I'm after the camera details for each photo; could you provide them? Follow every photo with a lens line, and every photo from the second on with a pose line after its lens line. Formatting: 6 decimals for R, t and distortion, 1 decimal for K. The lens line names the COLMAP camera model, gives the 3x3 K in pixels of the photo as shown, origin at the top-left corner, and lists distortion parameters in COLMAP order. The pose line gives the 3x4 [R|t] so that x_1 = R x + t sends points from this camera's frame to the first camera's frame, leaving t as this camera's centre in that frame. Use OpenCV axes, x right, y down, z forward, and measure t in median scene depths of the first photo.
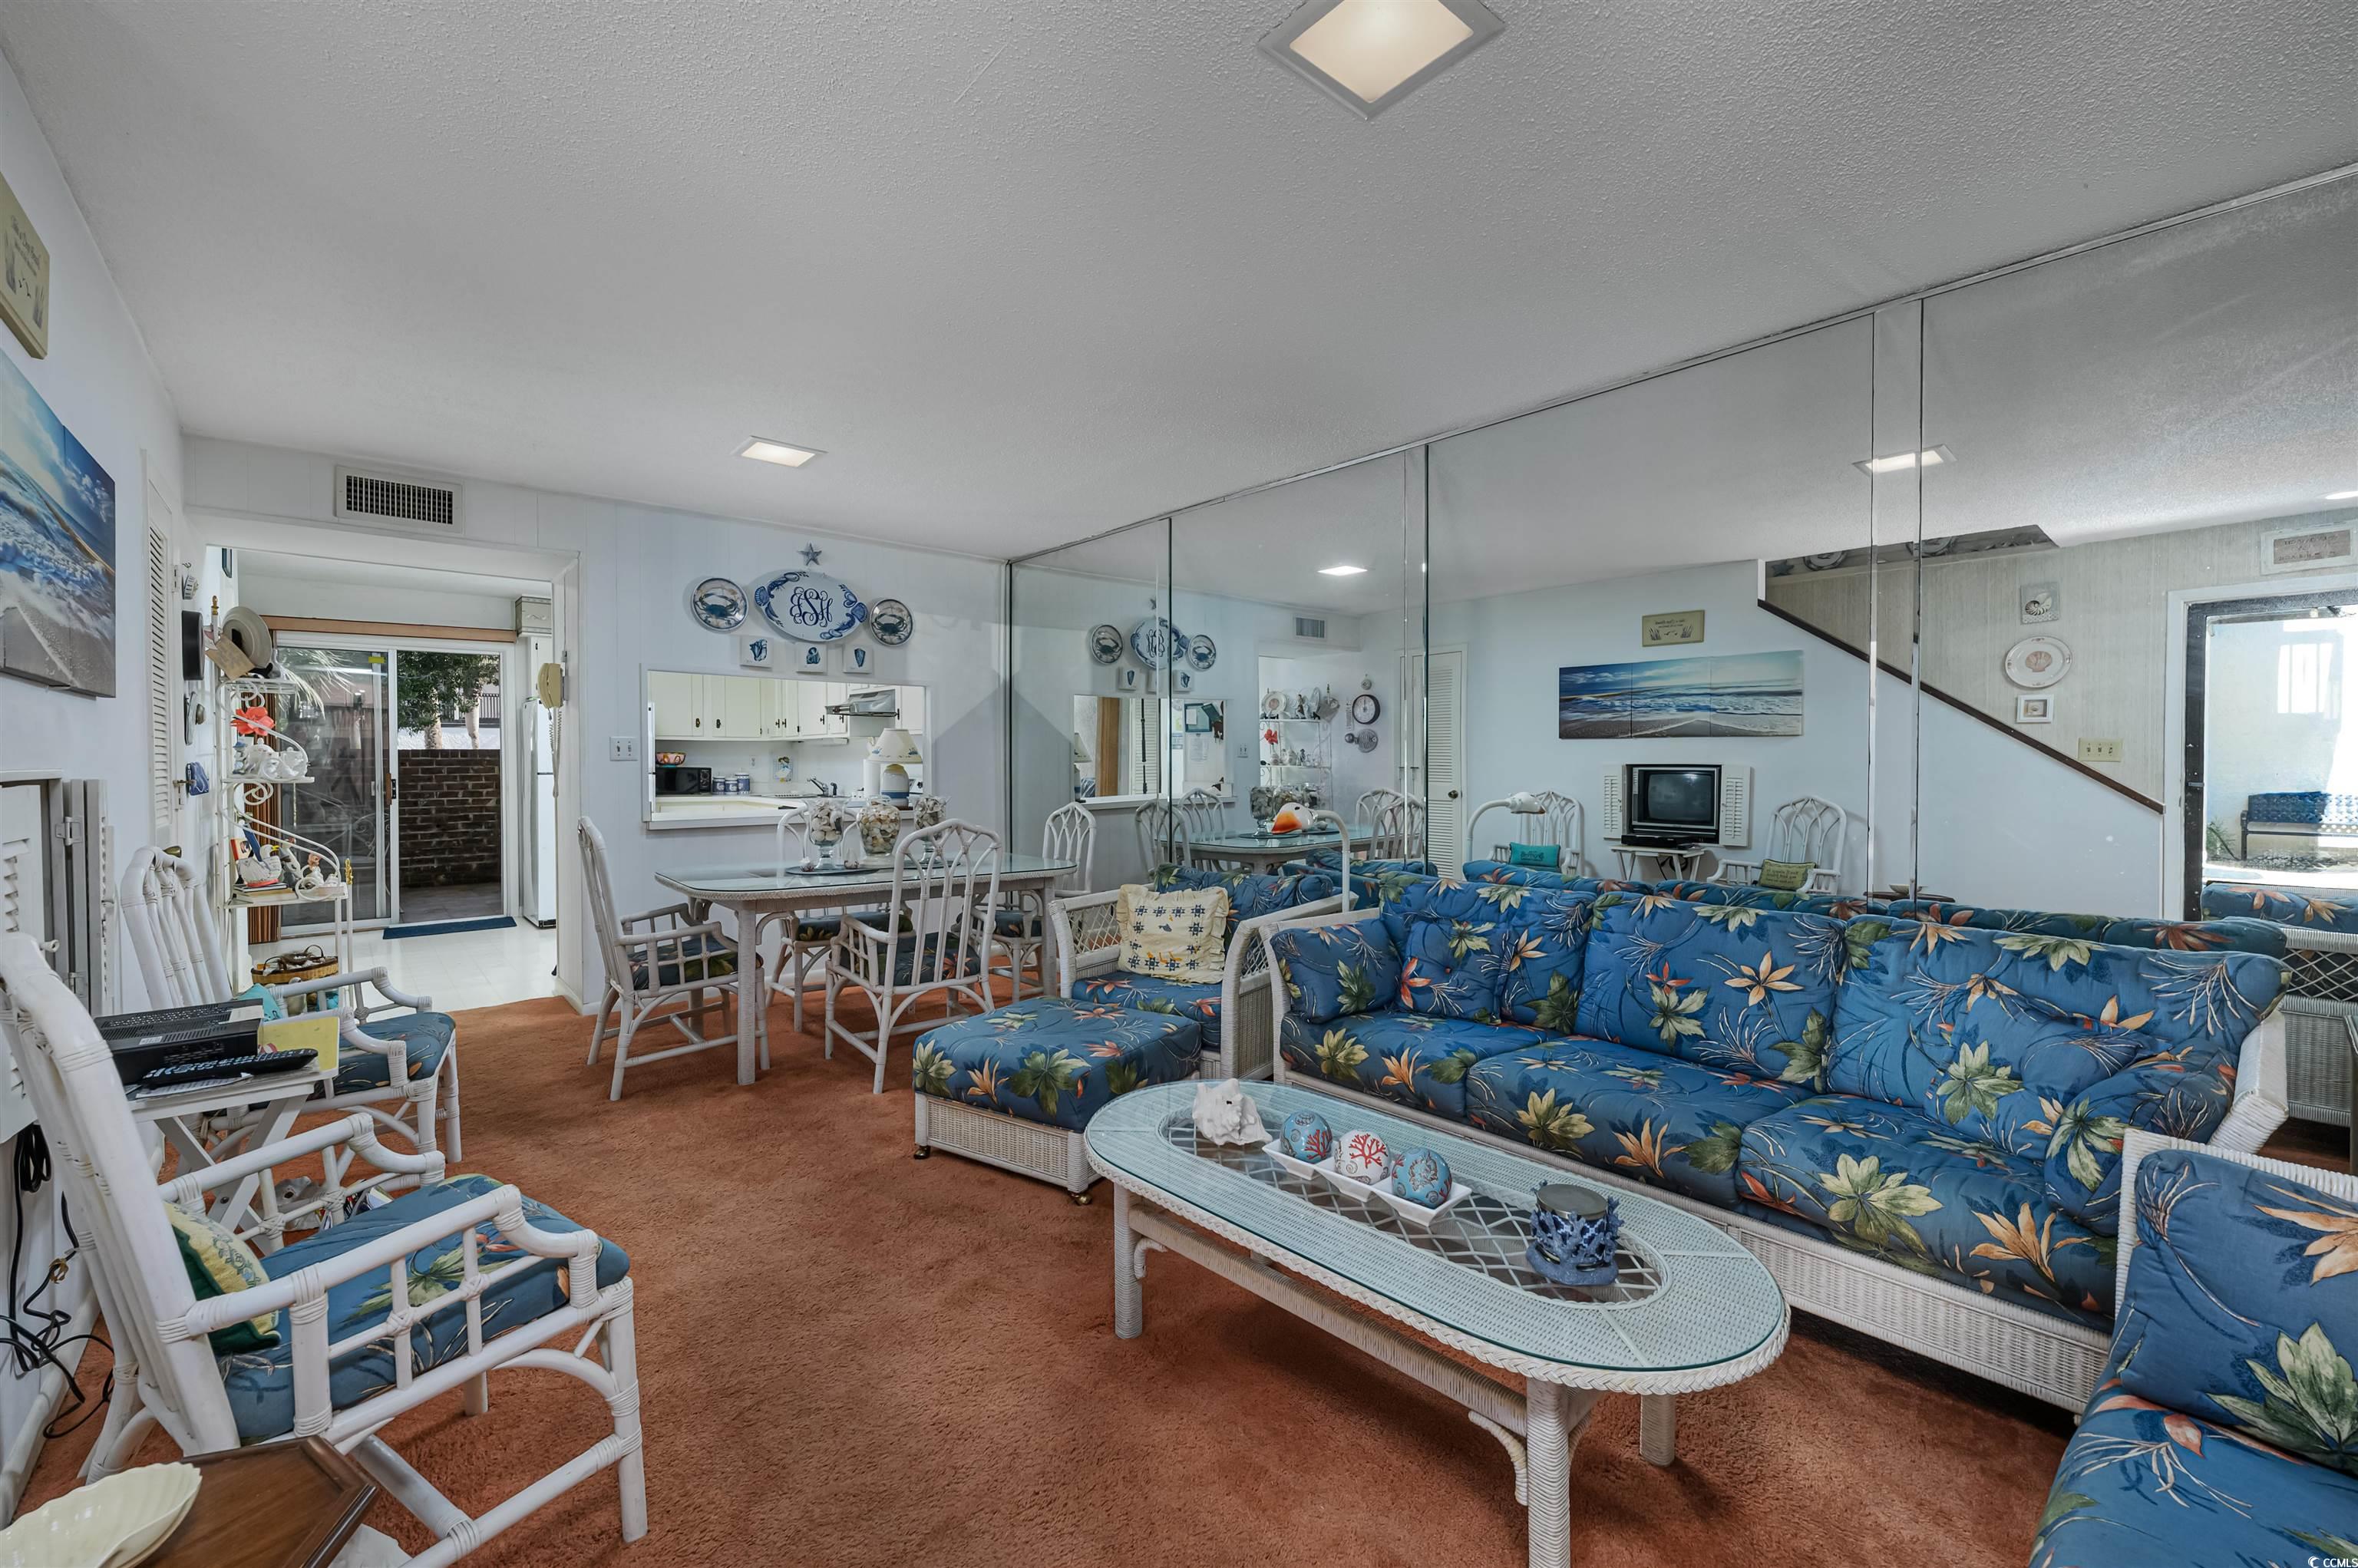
lens RADIAL K [[946.6, 0, 1155.0], [0, 946.6, 778.3], [0, 0, 1]] dist [-0.009338, 0.000357]
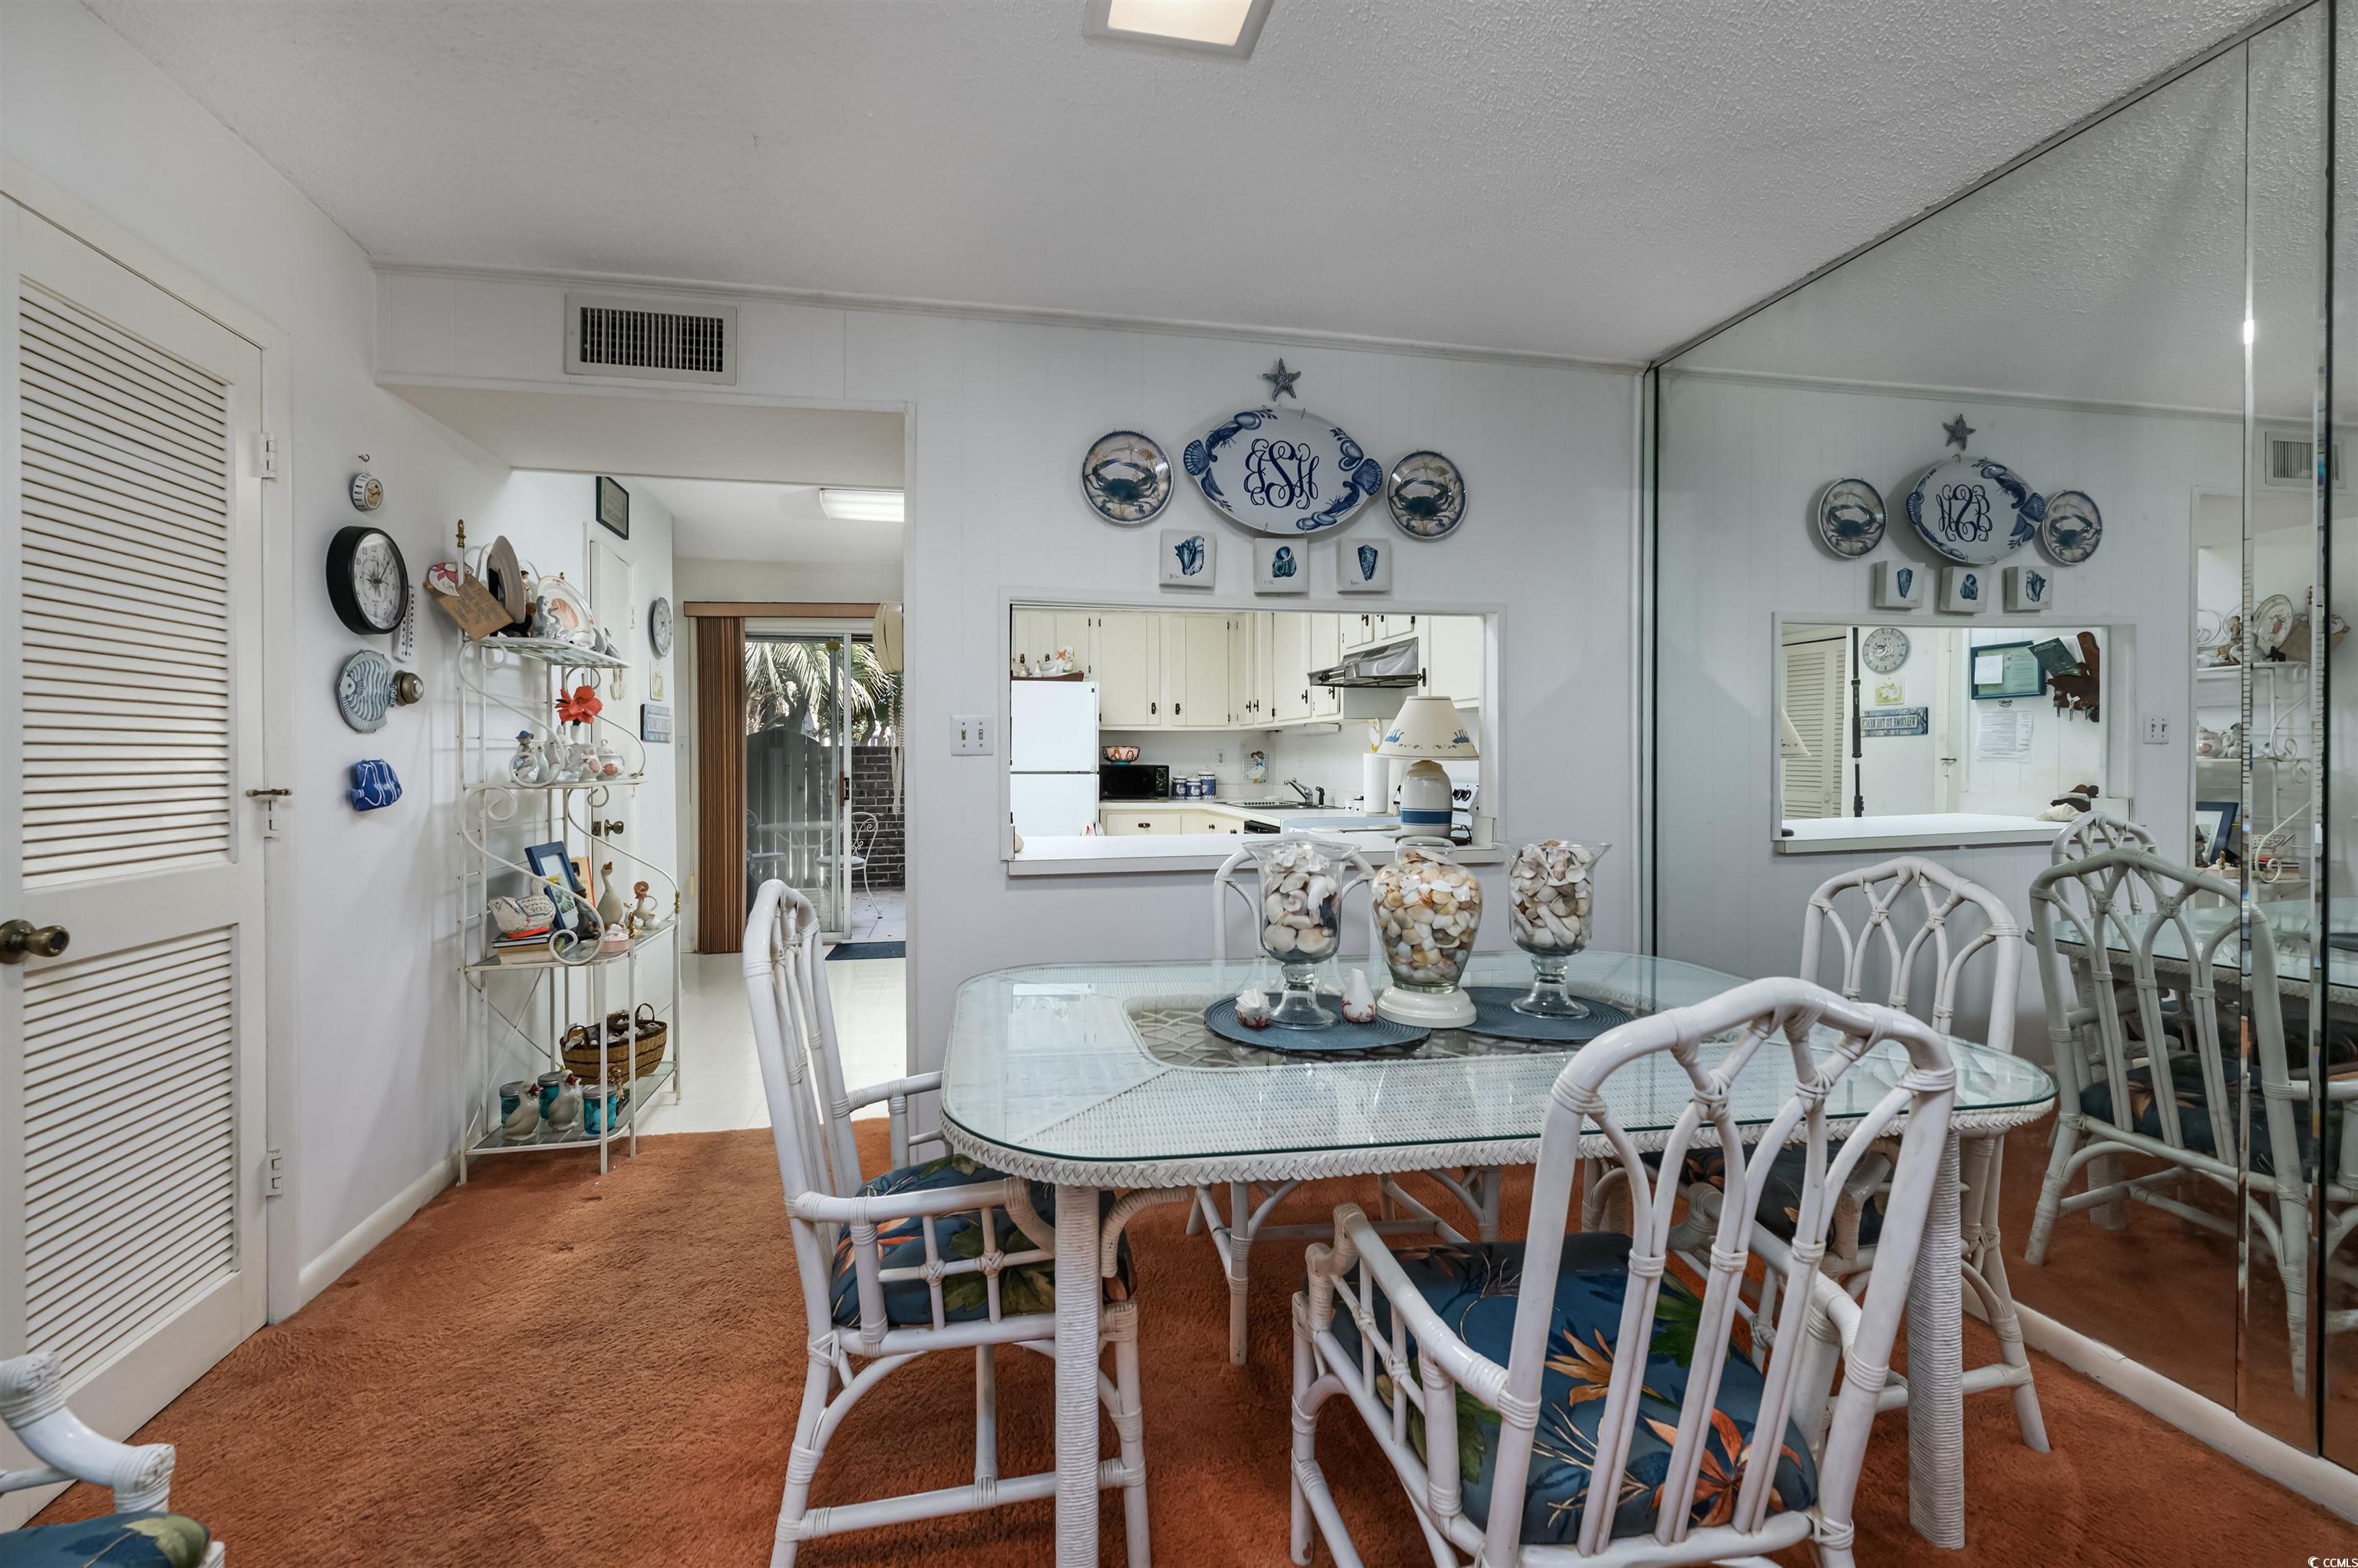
lens RADIAL K [[946.6, 0, 1157.2], [0, 946.6, 768.5], [0, 0, 1]] dist [-0.009338, 0.000357]
pose [[0.878331, 0.003871, -0.478038, -0.156221], [-0.006965, 0.999965, -0.004700, -0.007287], [0.478003, 0.007458, 0.878327, 0.461744]]
